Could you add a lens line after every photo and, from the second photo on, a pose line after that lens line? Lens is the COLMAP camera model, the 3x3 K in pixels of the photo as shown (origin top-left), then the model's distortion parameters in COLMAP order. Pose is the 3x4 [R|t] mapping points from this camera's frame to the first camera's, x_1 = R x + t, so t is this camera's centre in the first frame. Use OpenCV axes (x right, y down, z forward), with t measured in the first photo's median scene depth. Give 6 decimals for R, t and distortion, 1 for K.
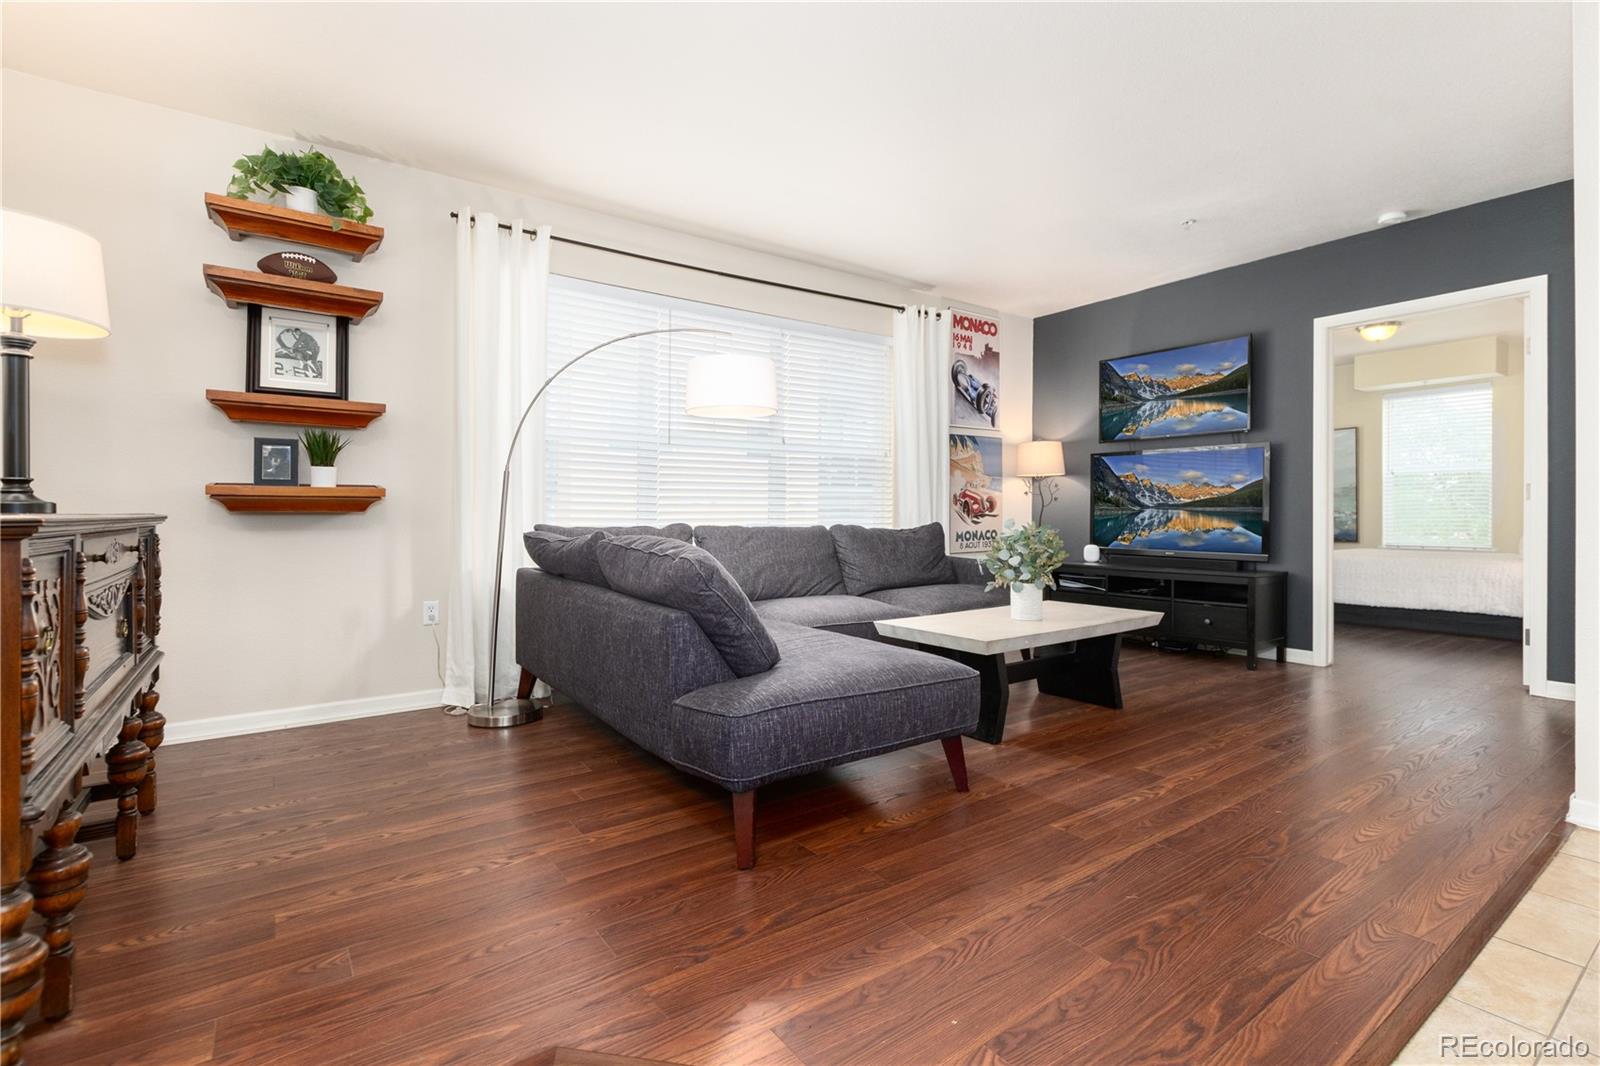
lens RADIAL K [[746.1, 0, 816.4], [0, 746.1, 513.0], [0, 0, 1]] dist [0.000290, -0.000178]
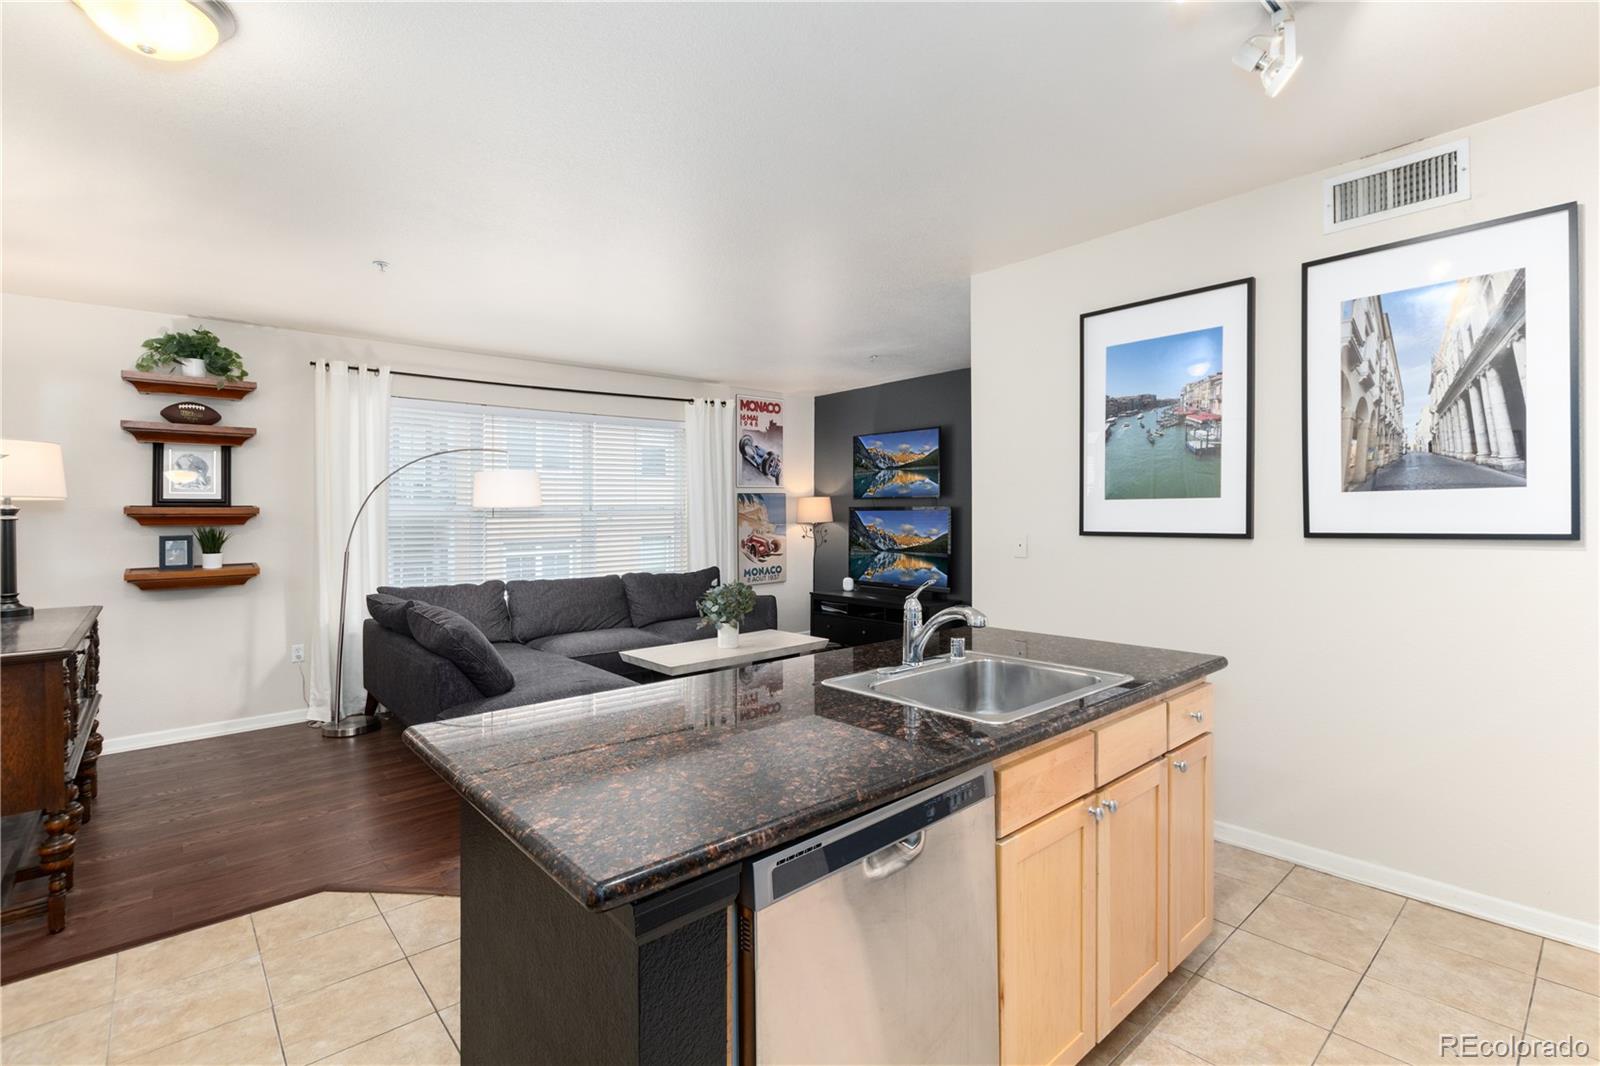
lens RADIAL K [[742.2, 0, 817.0], [0, 742.2, 510.6], [0, 0, 1]] dist [0.000151, 0.000256]
pose [[0.995604, -0.009225, 0.093204, 0.219545], [0.009089, 0.999957, 0.001892, -0.086979], [-0.093218, -0.001037, 0.995645, -0.317741]]
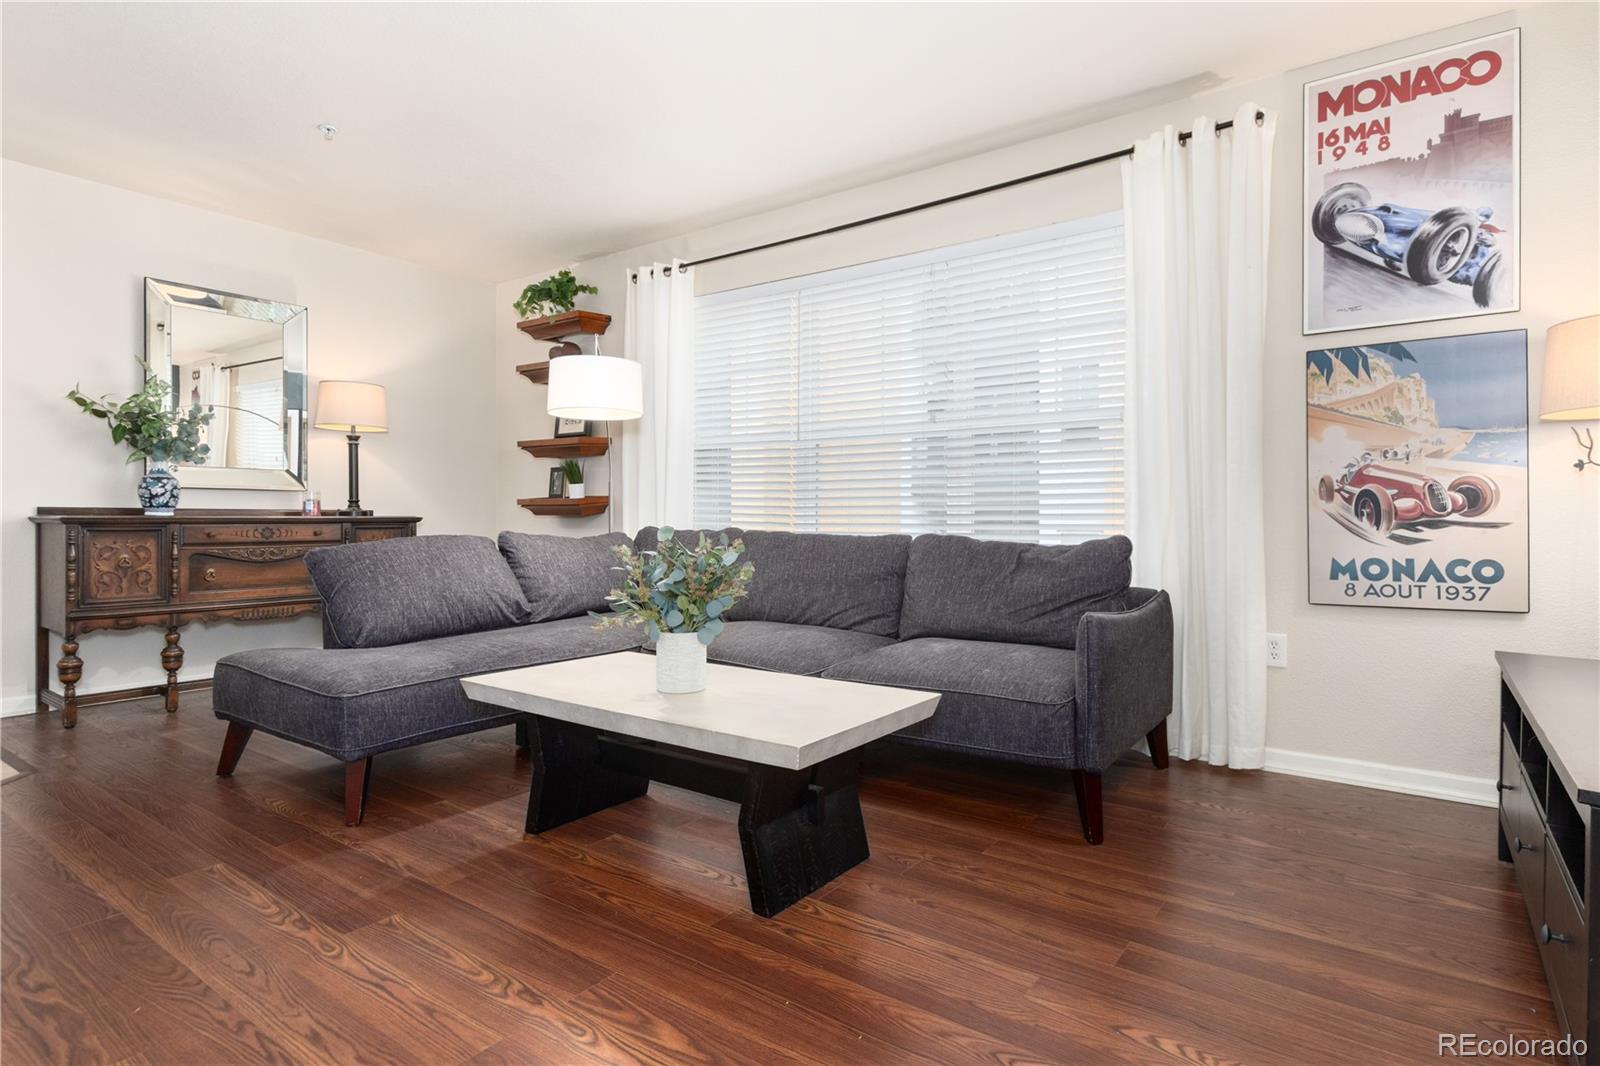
lens RADIAL K [[839.1, 0, 808.4], [0, 839.1, 514.7], [0, 0, 1]] dist [0.002512, -0.001151]
pose [[0.307952, -0.000223, -0.951402, 0.662301], [-0.000837, 1.000000, -0.000505, -0.001646], [0.951402, 0.000952, 0.307951, 0.601793]]
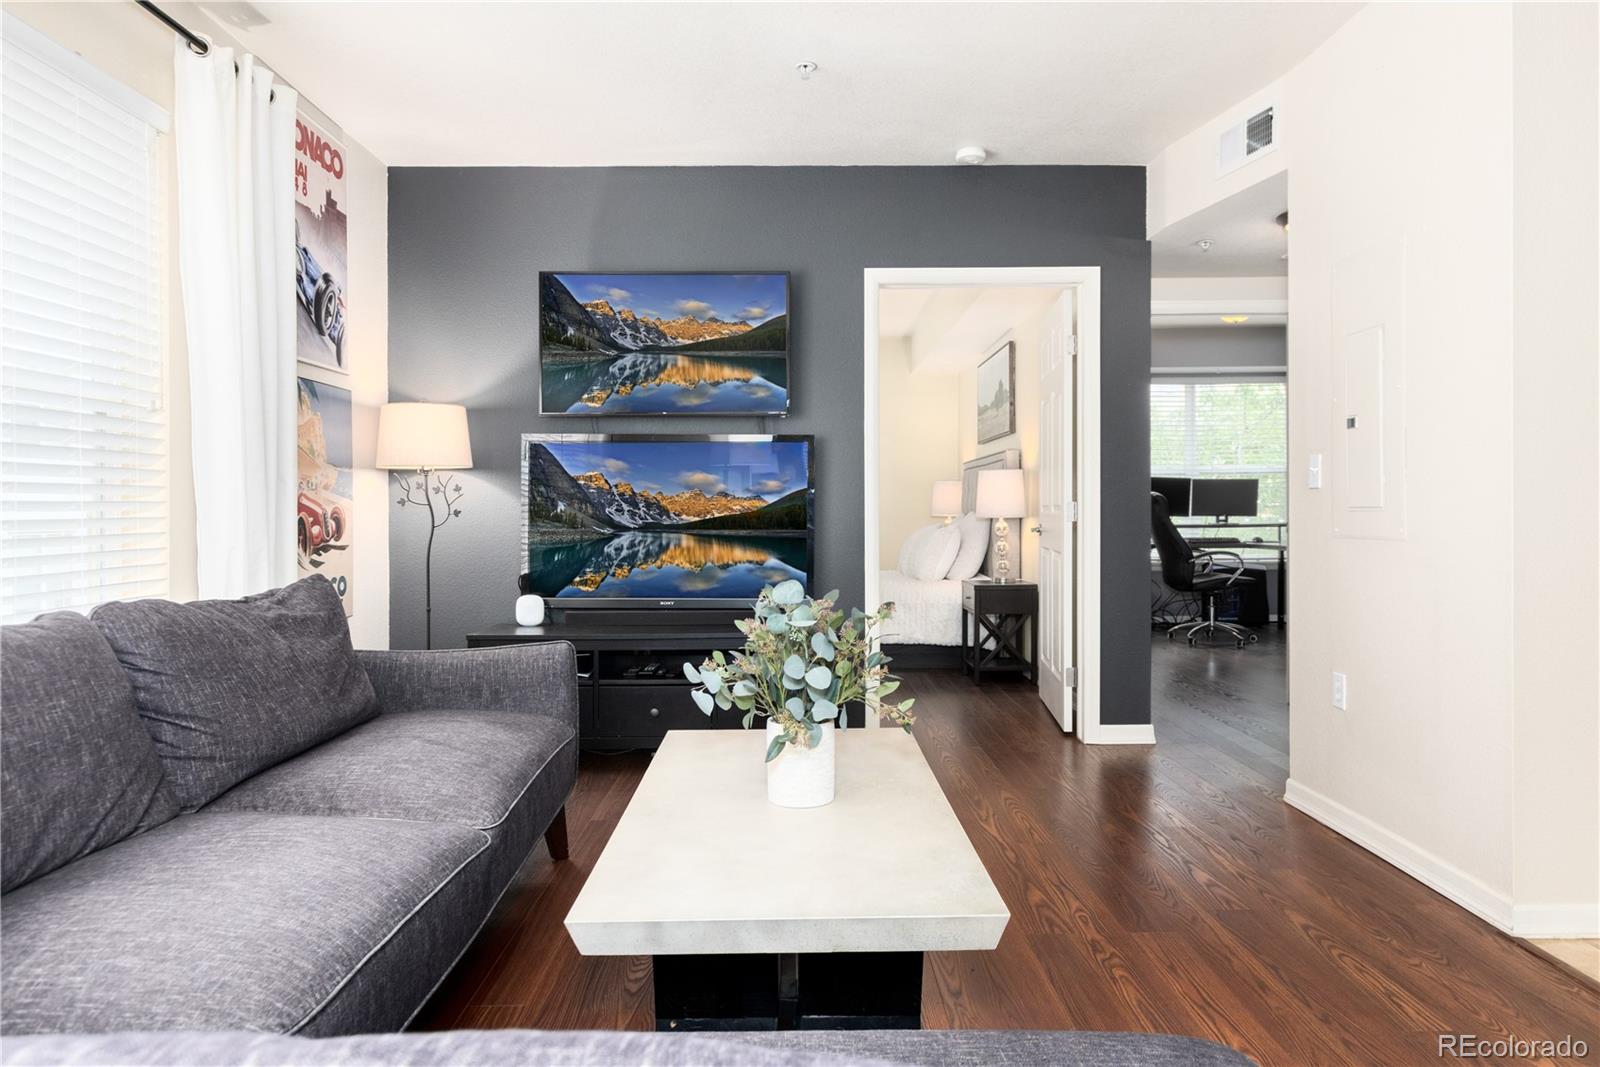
lens RADIAL K [[1007.7, 0, 807.1], [0, 1007.7, 527.5], [0, 0, 1]] dist [0.000182, 0.001062]
pose [[0.580213, -0.015275, 0.814322, -0.146230], [0.002195, 0.999850, 0.017191, -0.023850], [-0.814462, -0.008187, 0.580159, 0.435093]]
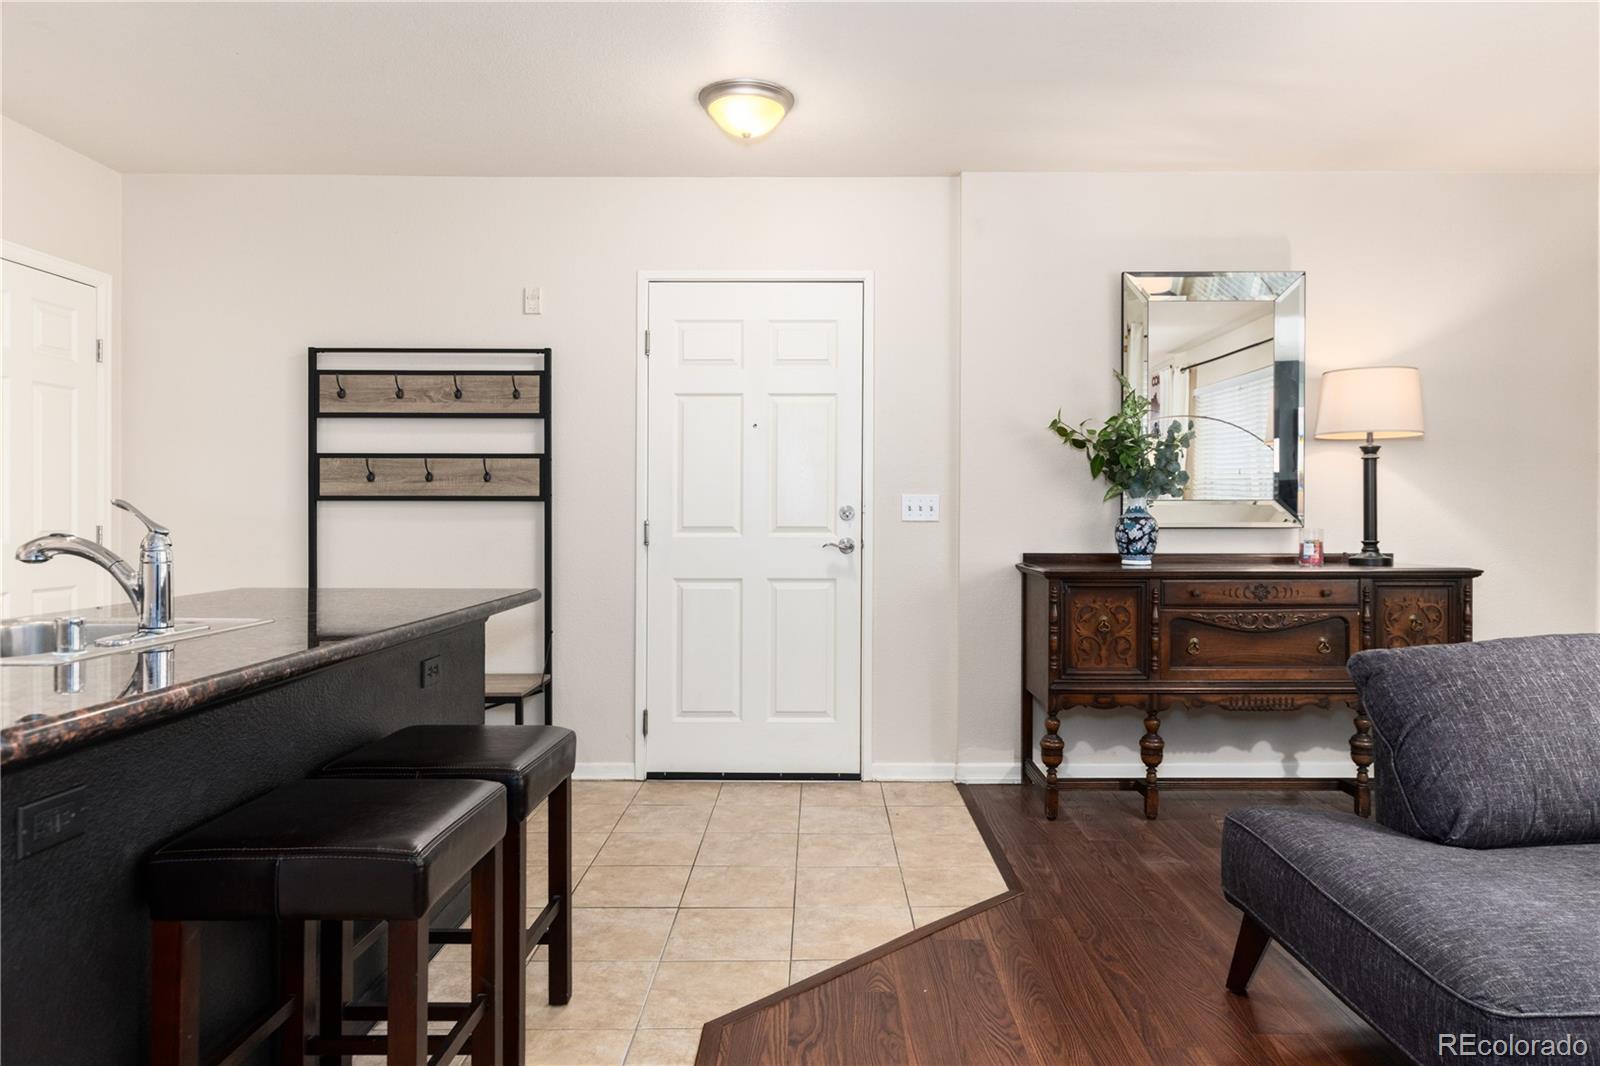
lens RADIAL K [[960.3, 0, 833.4], [0, 960.3, 542.6], [0, 0, 1]] dist [-0.000503, -0.001427]
pose [[-0.581846, 0.025481, -0.812900, 0.440243], [0.002828, 0.999566, 0.029308, -0.040998], [0.813294, 0.014754, -0.581666, 0.496852]]
